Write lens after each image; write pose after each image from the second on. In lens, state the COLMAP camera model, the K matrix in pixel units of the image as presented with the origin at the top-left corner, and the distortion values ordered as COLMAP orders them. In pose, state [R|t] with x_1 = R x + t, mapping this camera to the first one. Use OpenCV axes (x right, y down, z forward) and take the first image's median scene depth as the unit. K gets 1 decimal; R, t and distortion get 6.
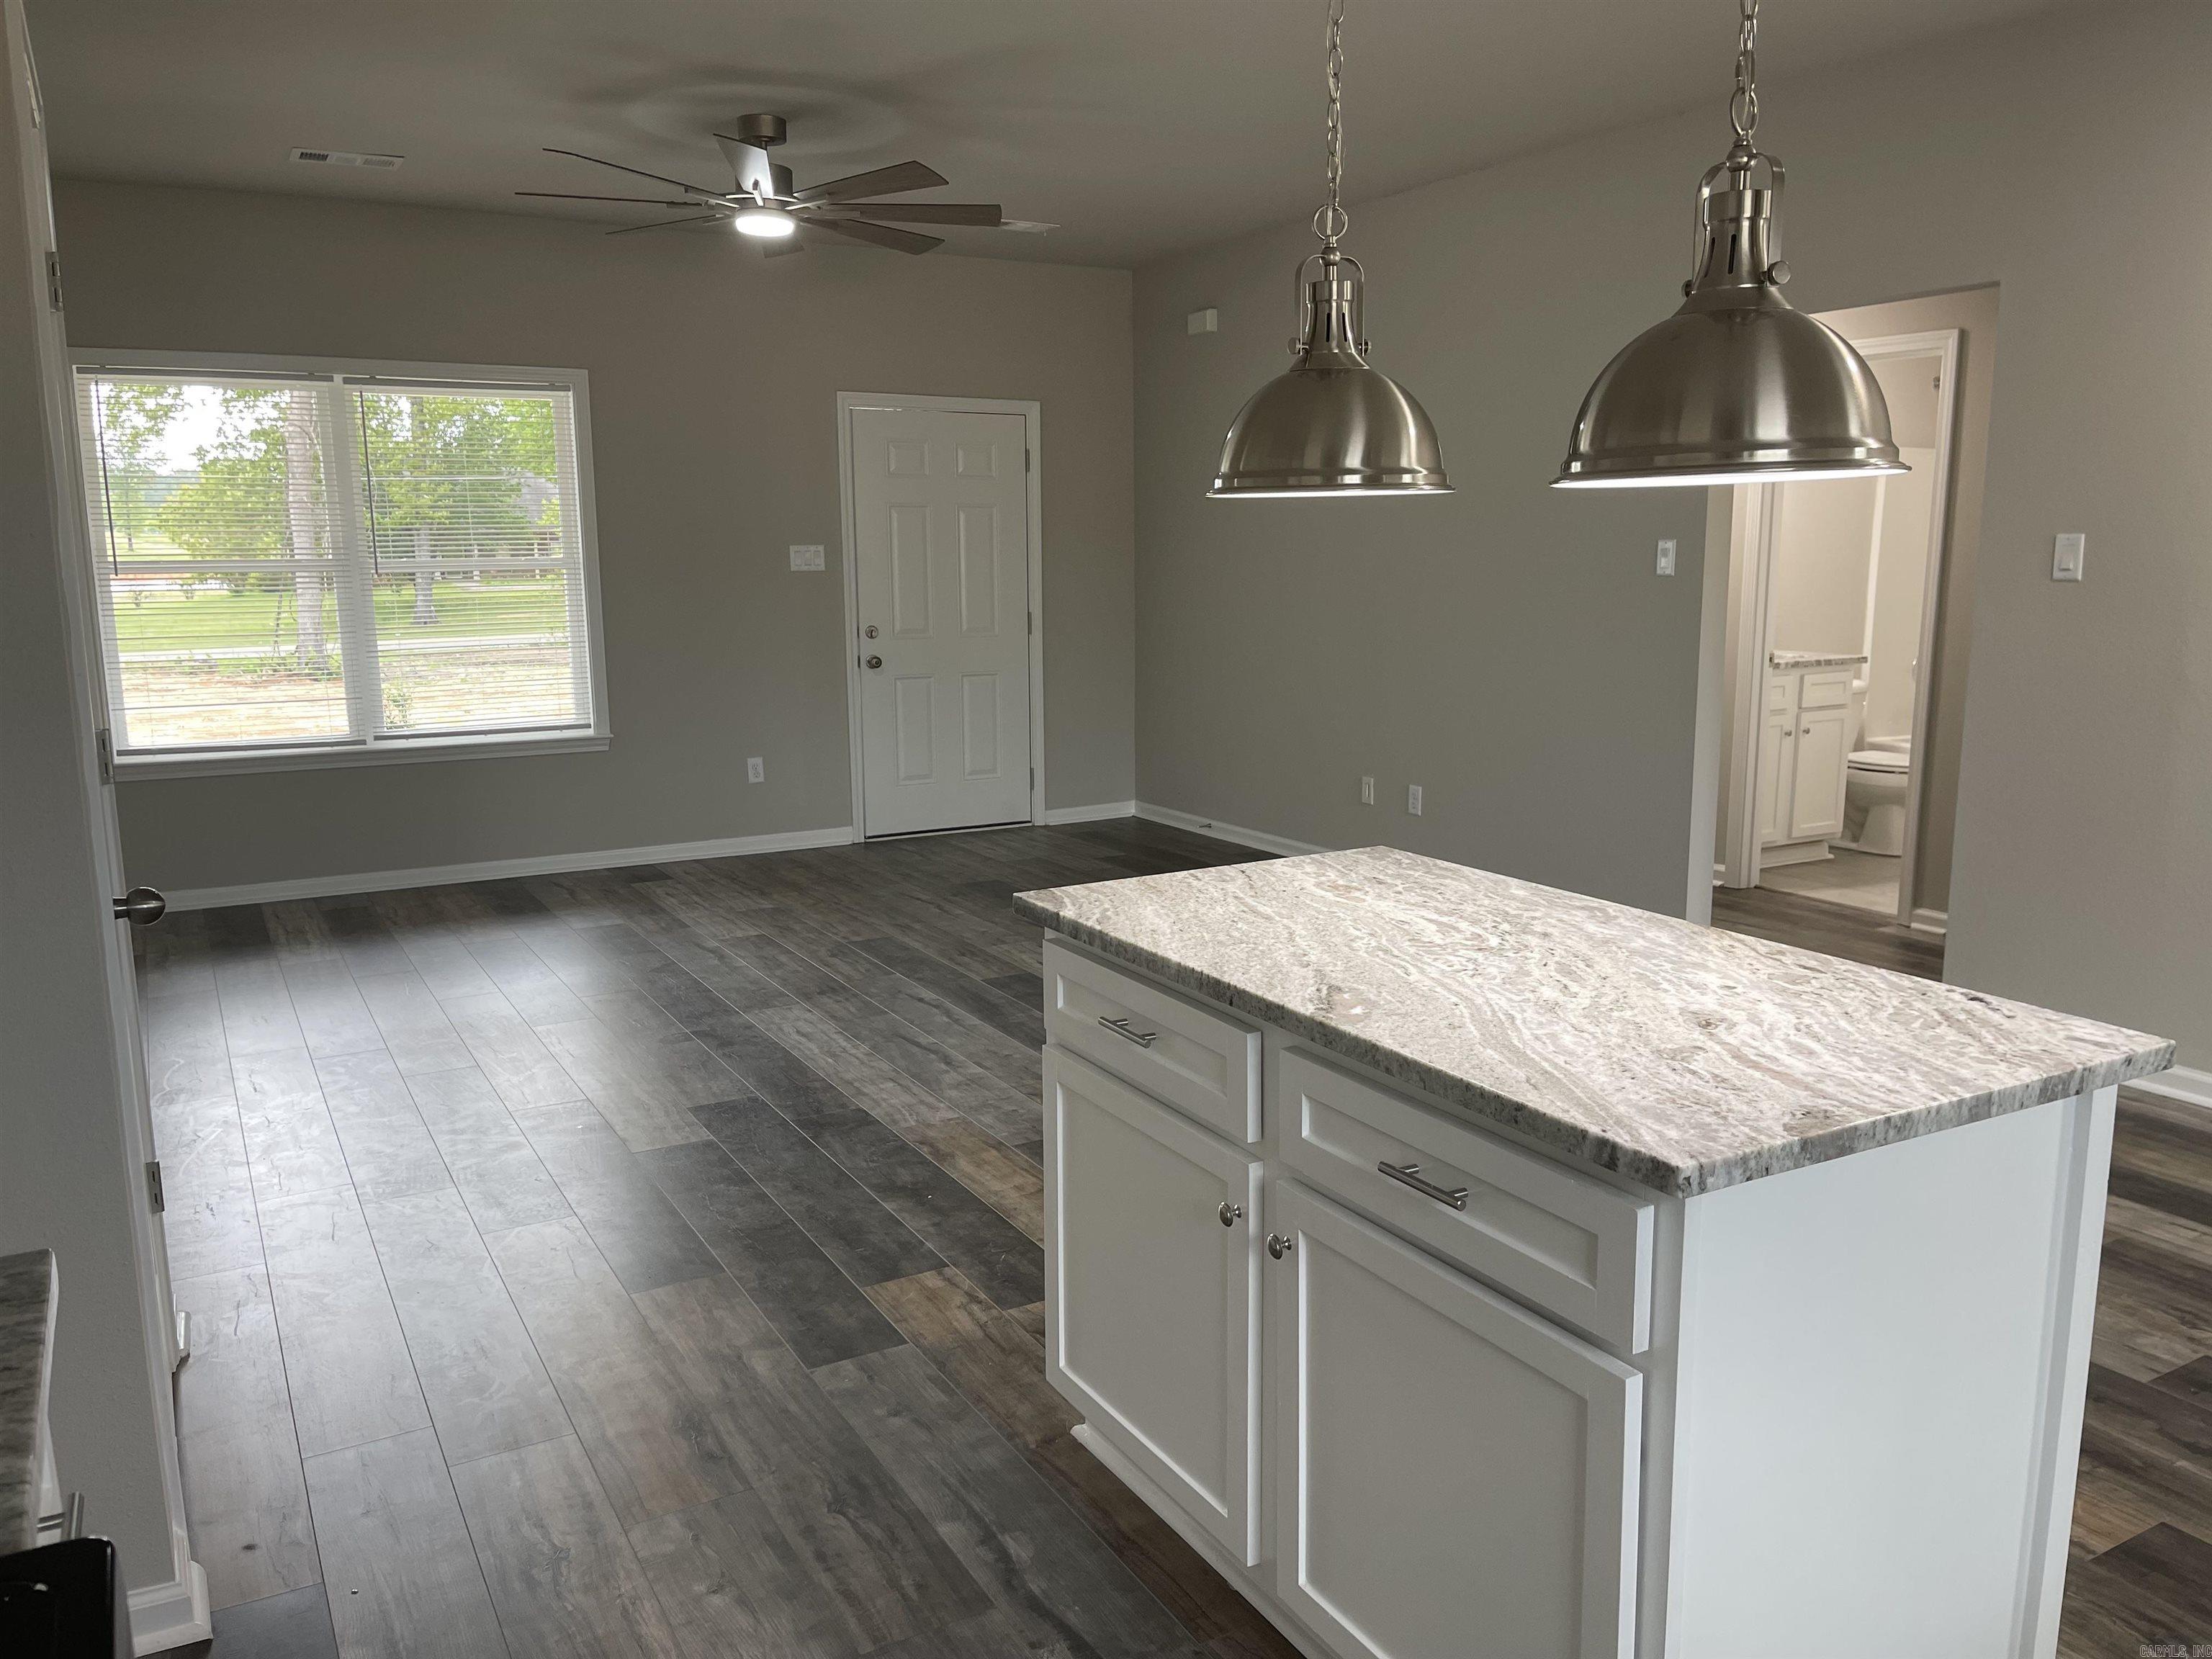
lens RADIAL K [[1679.1, 0, 1108.9], [0, 1679.1, 821.4], [0, 0, 1]] dist [0.060968, -0.062291]
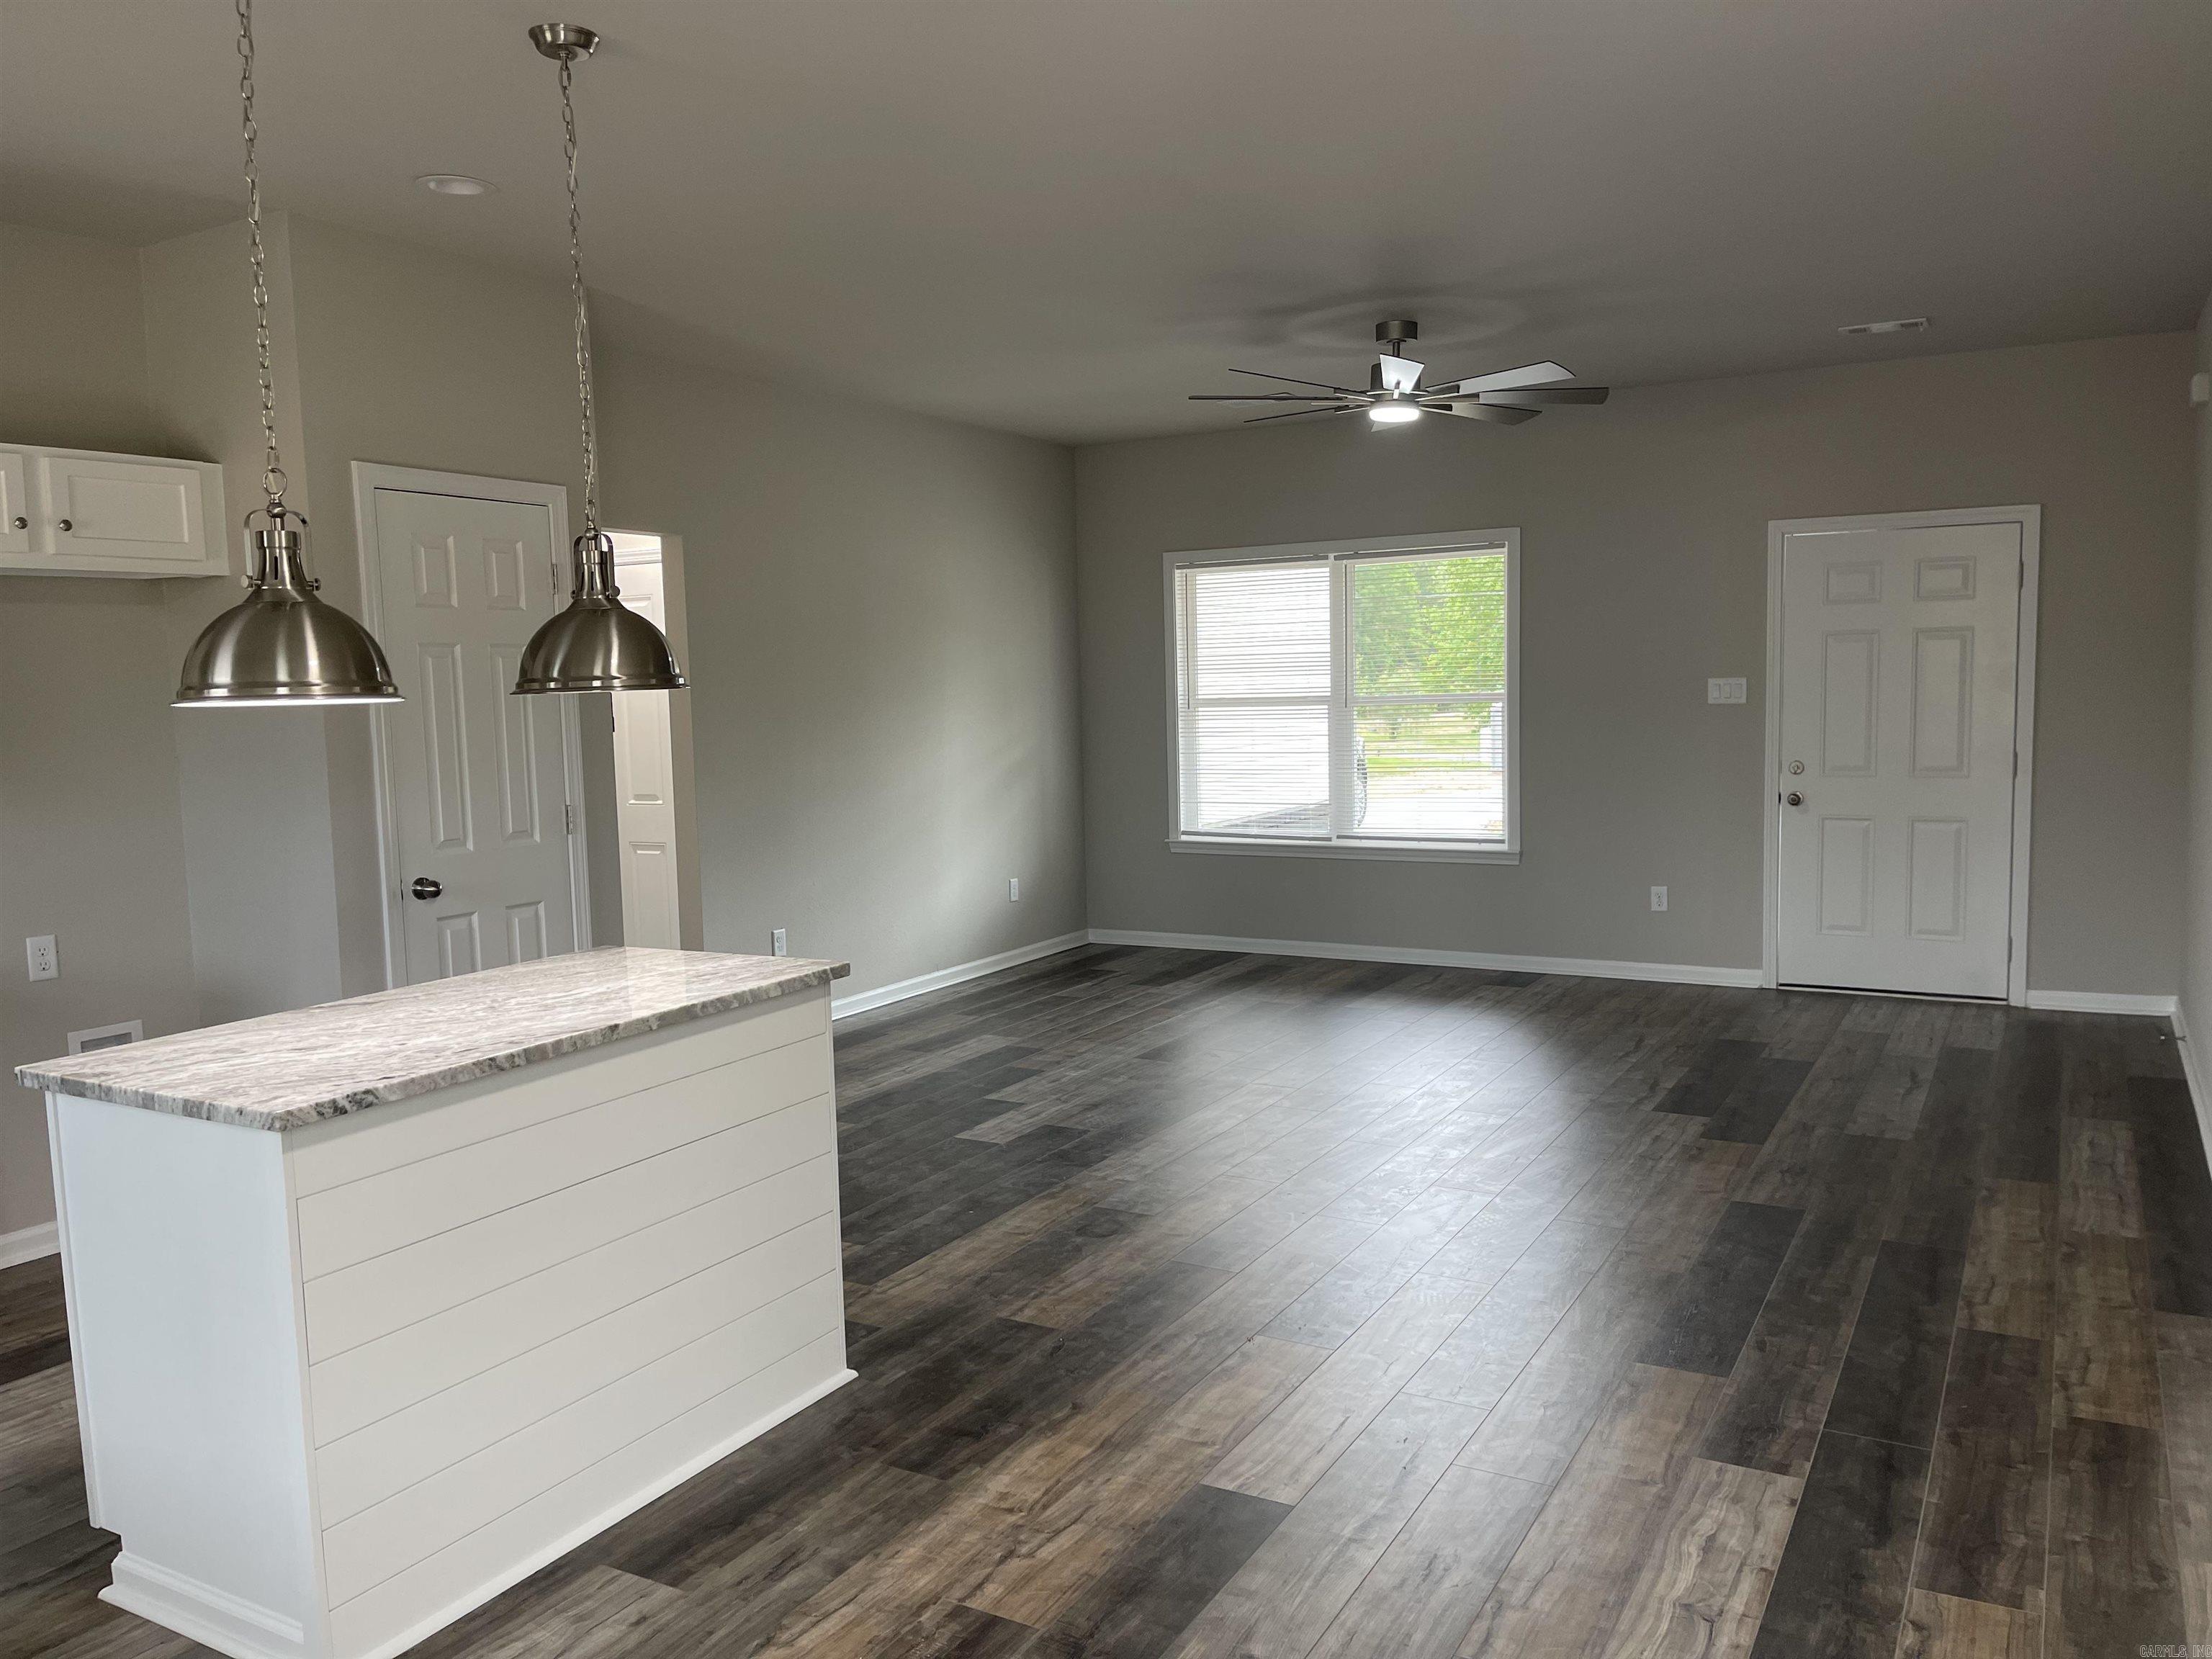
lens RADIAL K [[1679.1, 0, 1115.7], [0, 1679.1, 827.9], [0, 0, 1]] dist [0.060968, -0.062291]
pose [[0.508416, 0.072552, -0.858050, 1.062053], [-0.120919, 0.992586, 0.012280, -0.098606], [0.852579, 0.097511, 0.513420, 0.423829]]
